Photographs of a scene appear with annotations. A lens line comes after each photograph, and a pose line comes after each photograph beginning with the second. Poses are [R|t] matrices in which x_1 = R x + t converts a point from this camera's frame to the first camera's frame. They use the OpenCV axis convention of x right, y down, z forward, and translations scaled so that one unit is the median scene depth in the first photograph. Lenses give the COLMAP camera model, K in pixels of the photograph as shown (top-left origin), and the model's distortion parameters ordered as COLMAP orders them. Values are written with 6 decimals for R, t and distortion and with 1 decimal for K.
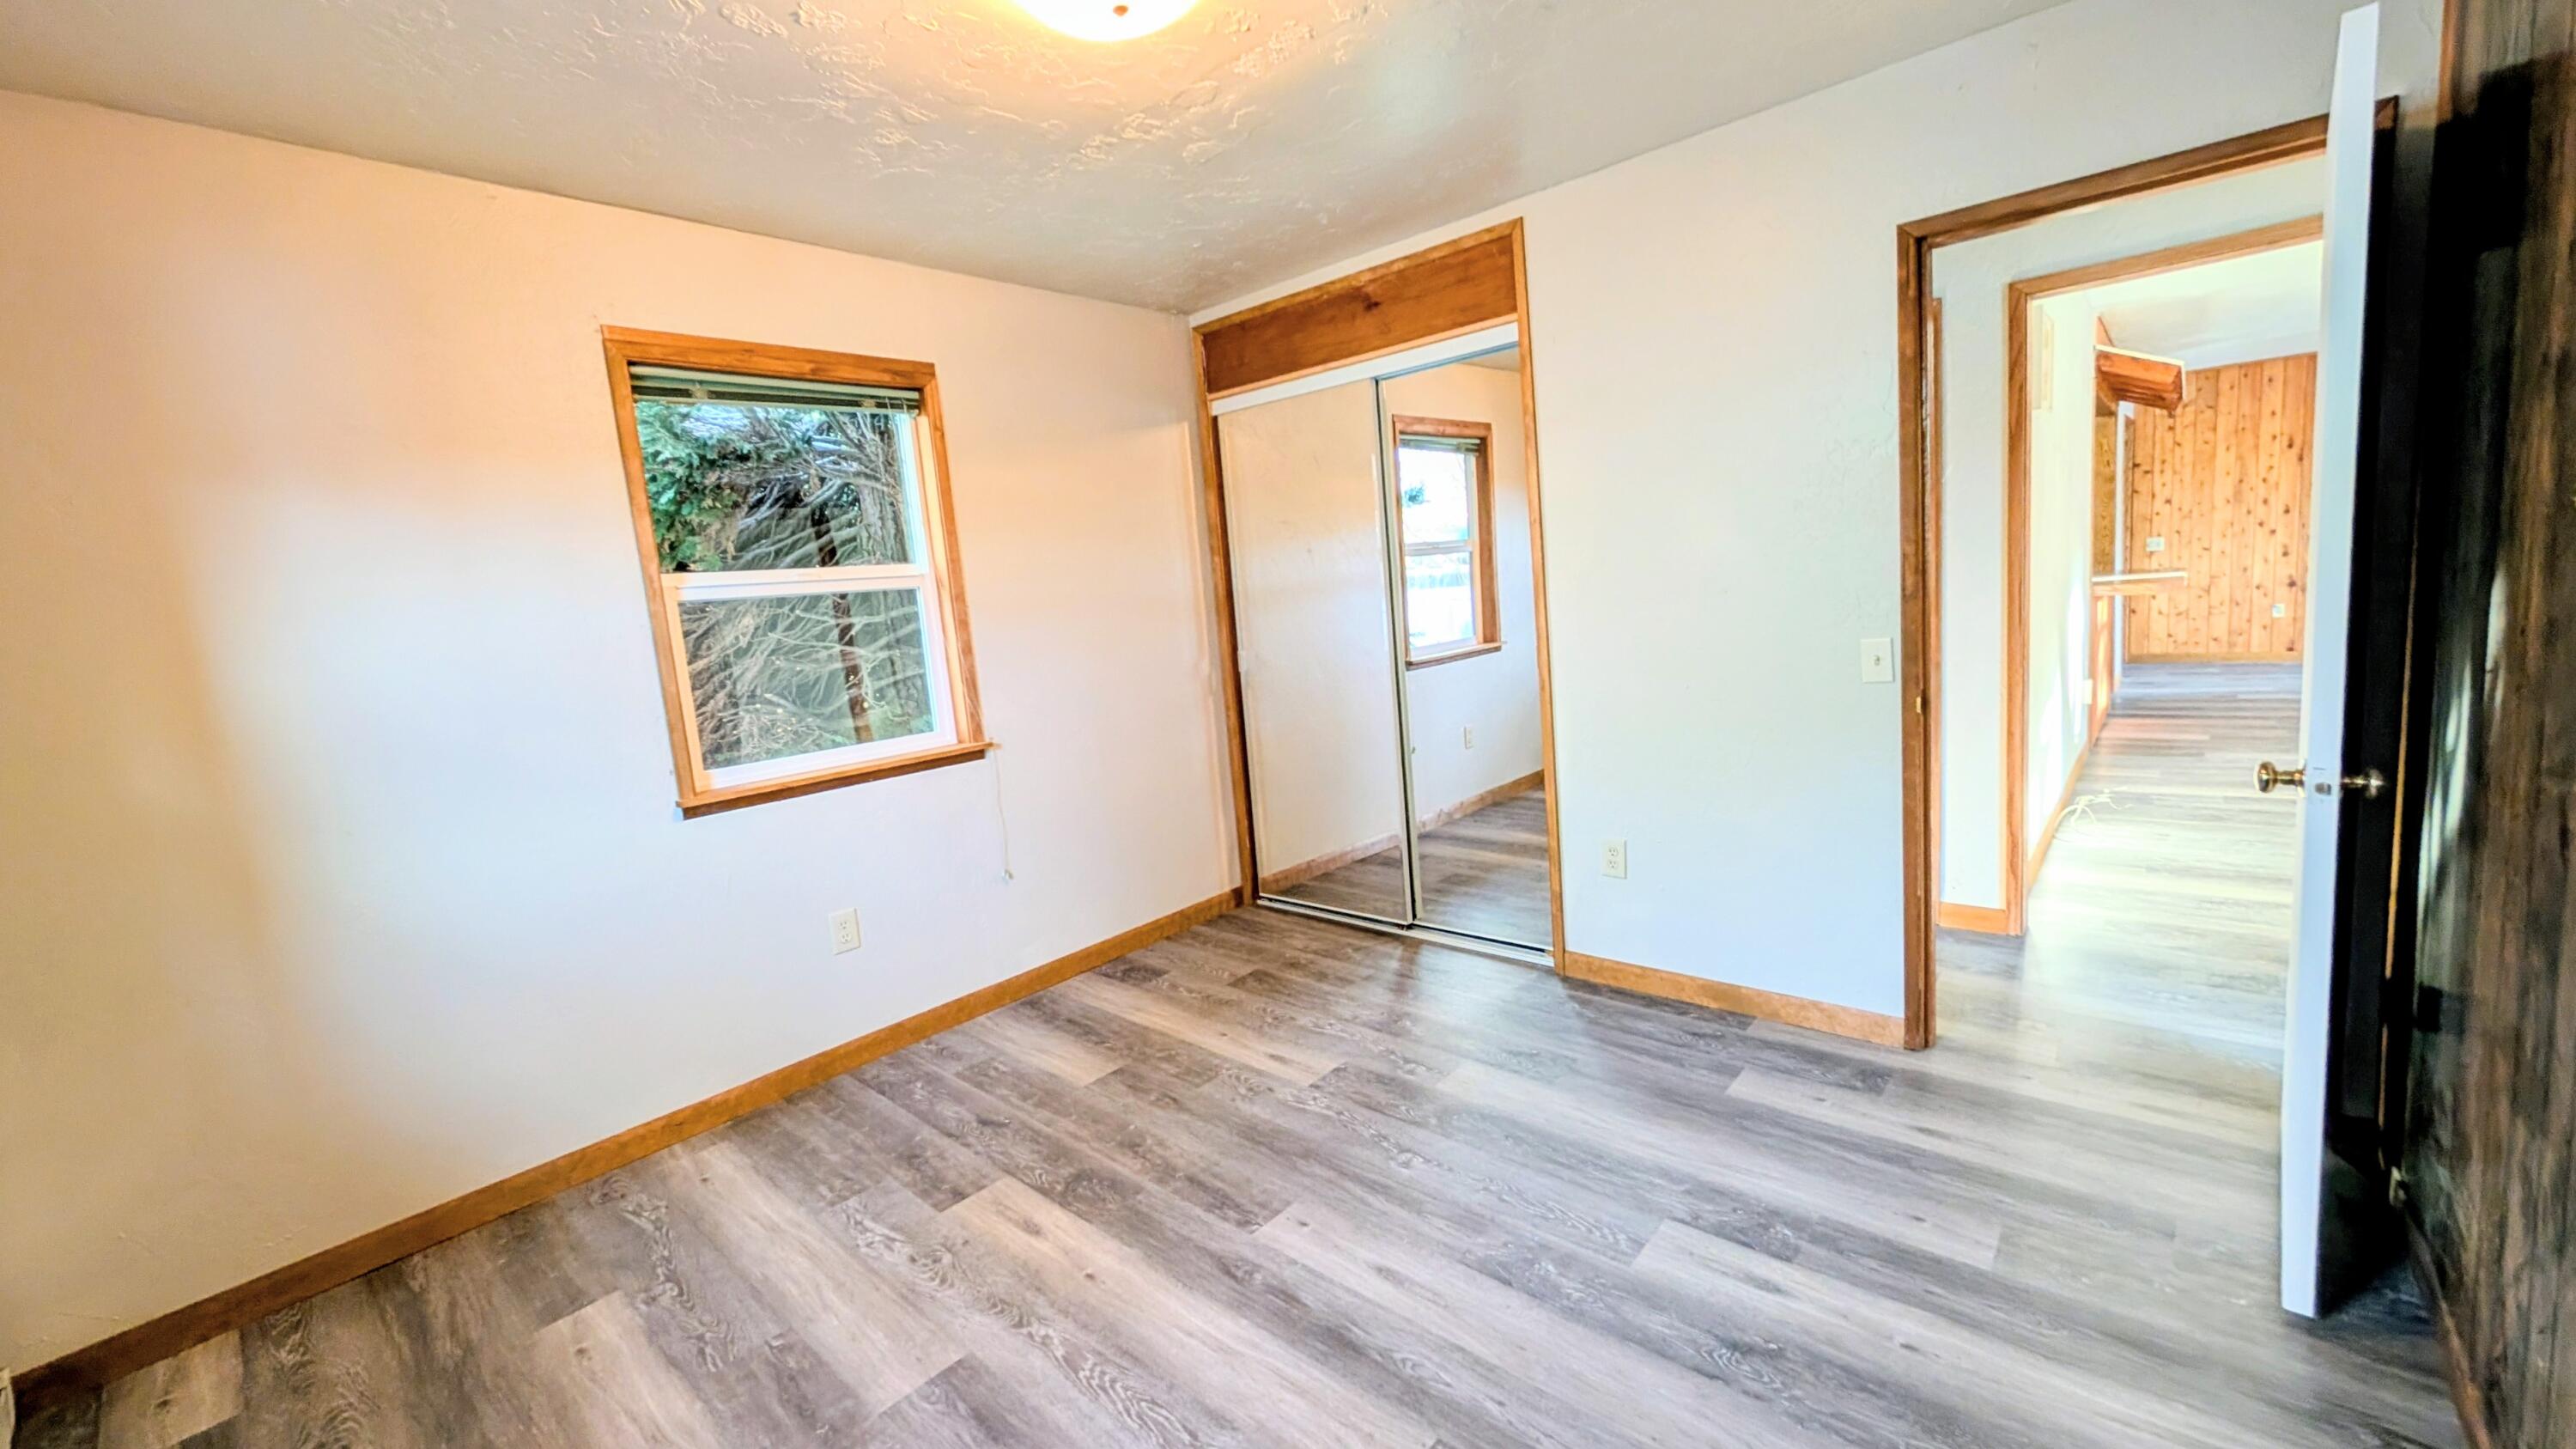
lens RADIAL K [[994.6, 0, 1299.0], [0, 994.6, 712.3], [0, 0, 1]] dist [0.000478, 0.000143]
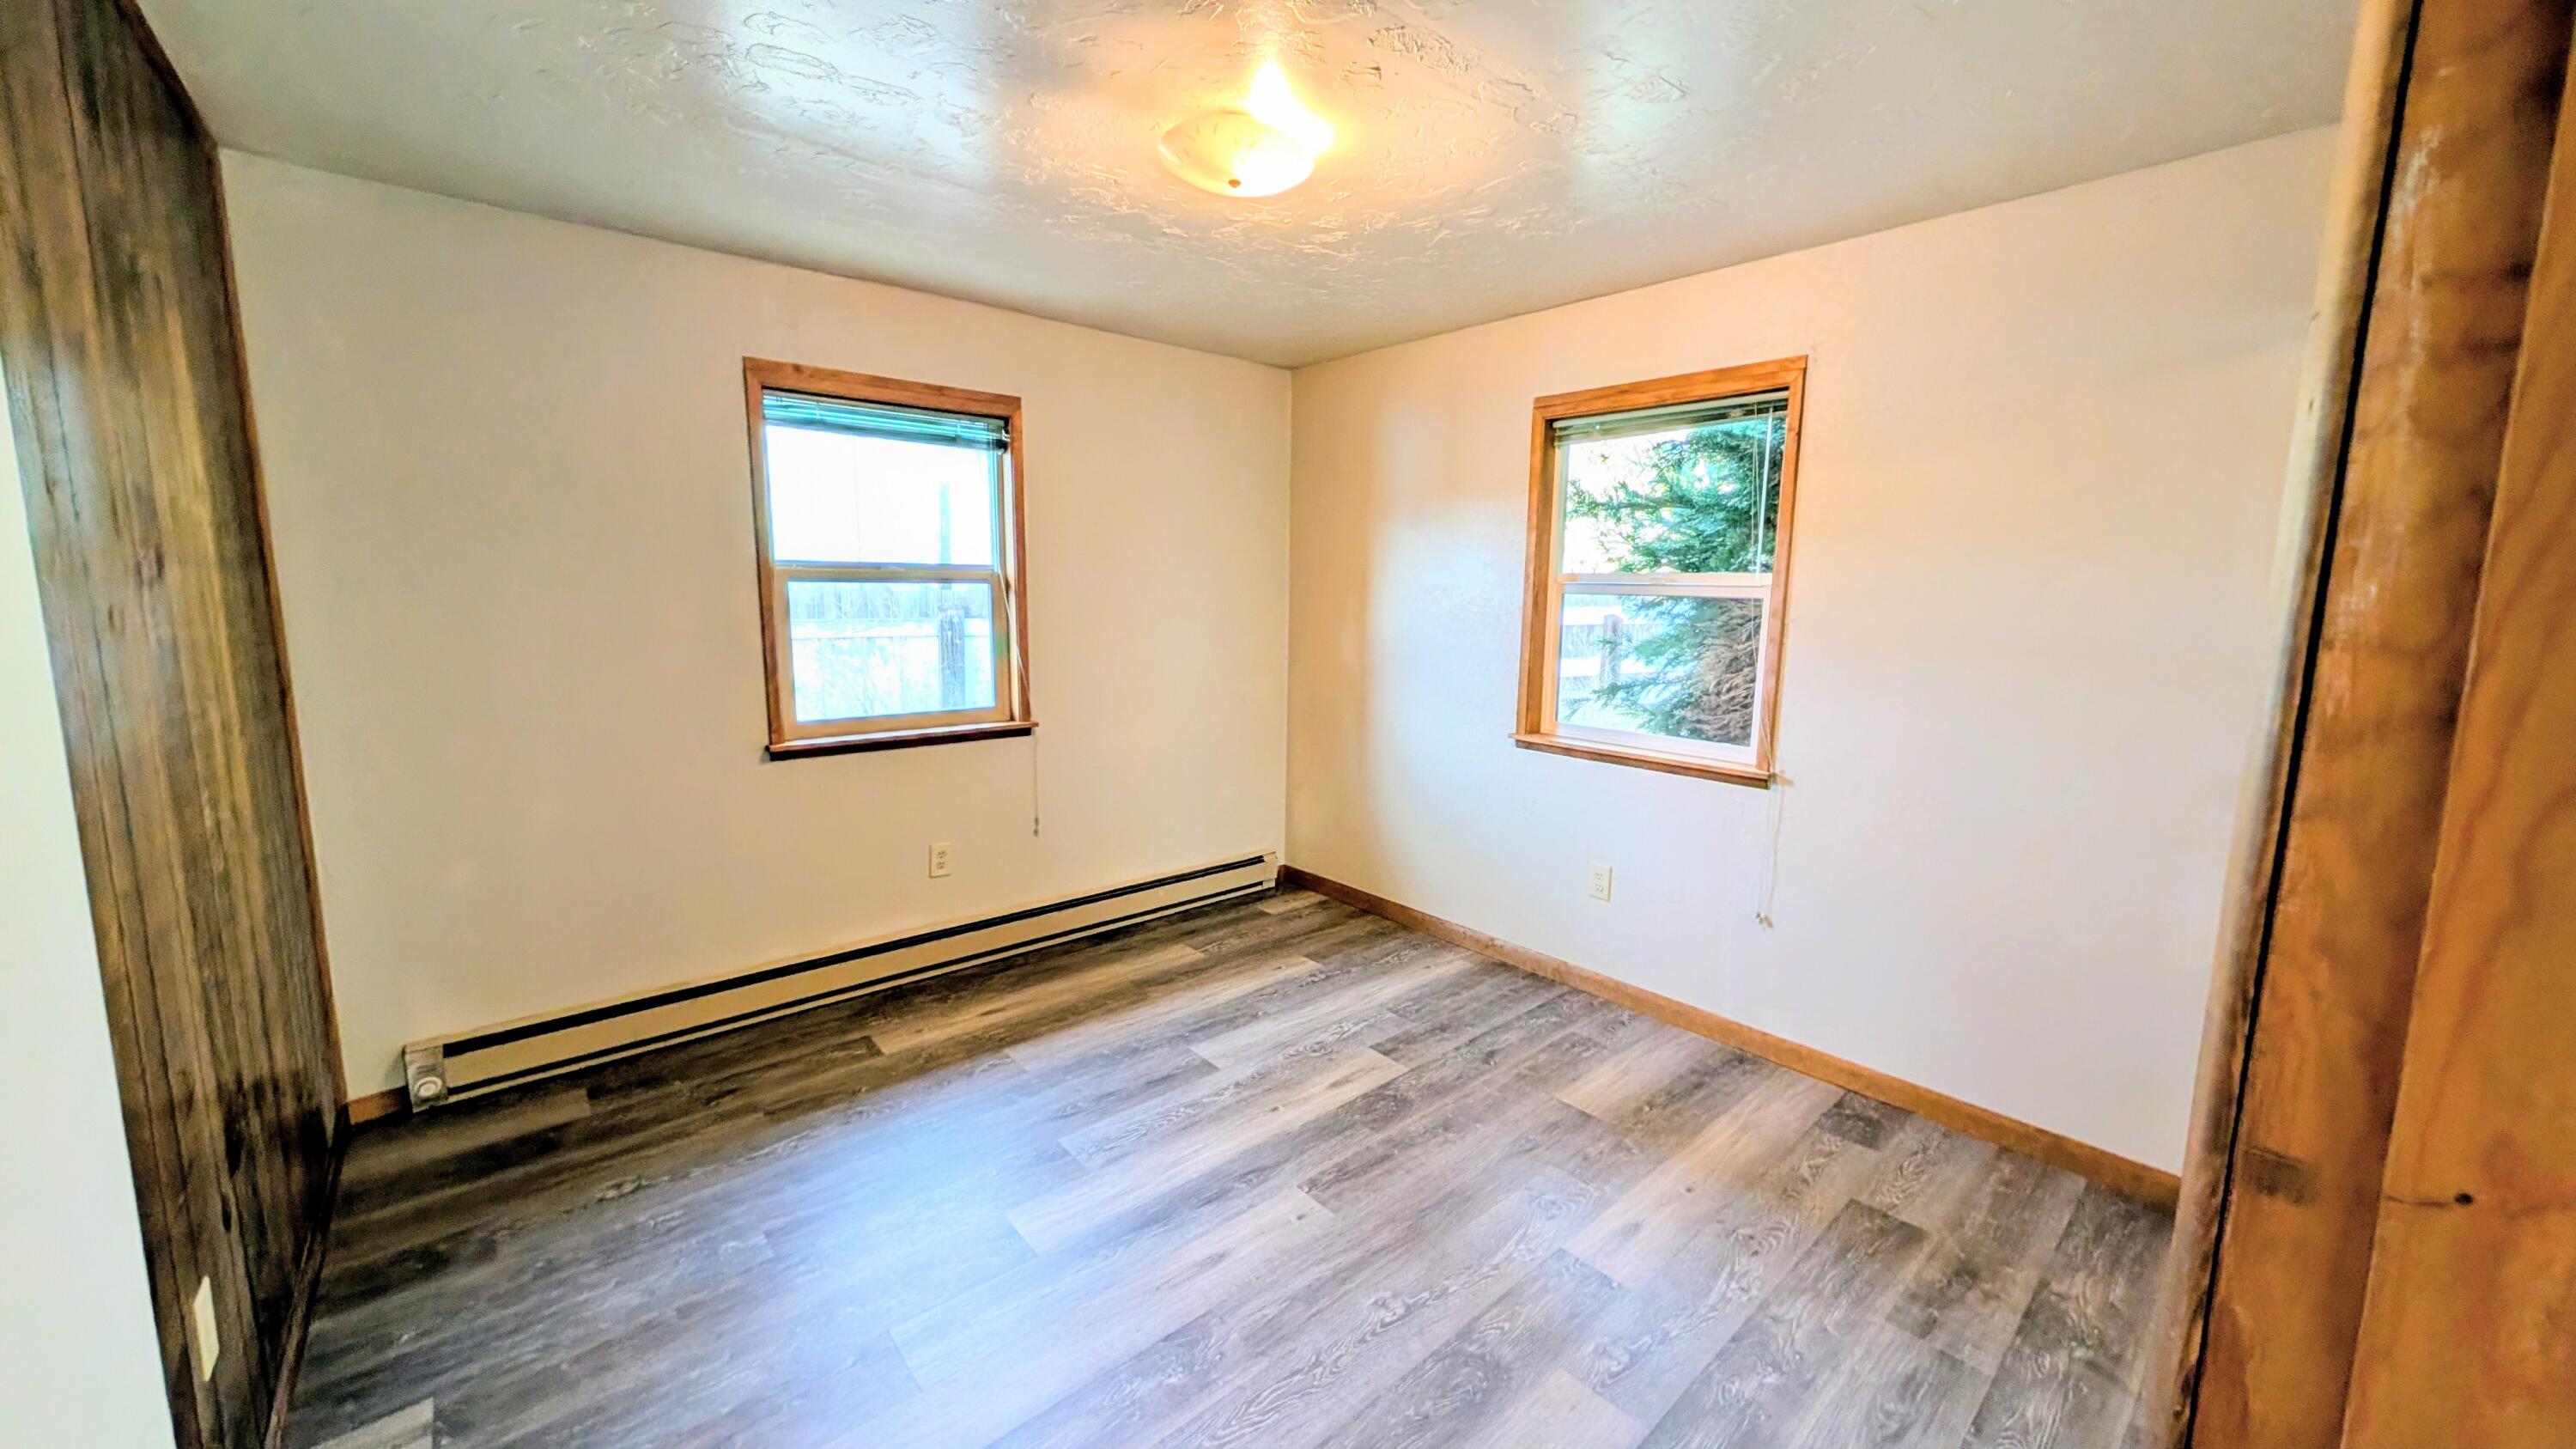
lens RADIAL K [[948.5, 0, 1308.3], [0, 948.5, 726.6], [0, 0, 1]] dist [-0.002241, 0.000111]
pose [[-0.115572, 0.224621, -0.967568, 0.772215], [-0.140223, 0.960651, 0.239764, -0.219845], [0.983352, 0.163386, -0.079527, 0.871672]]
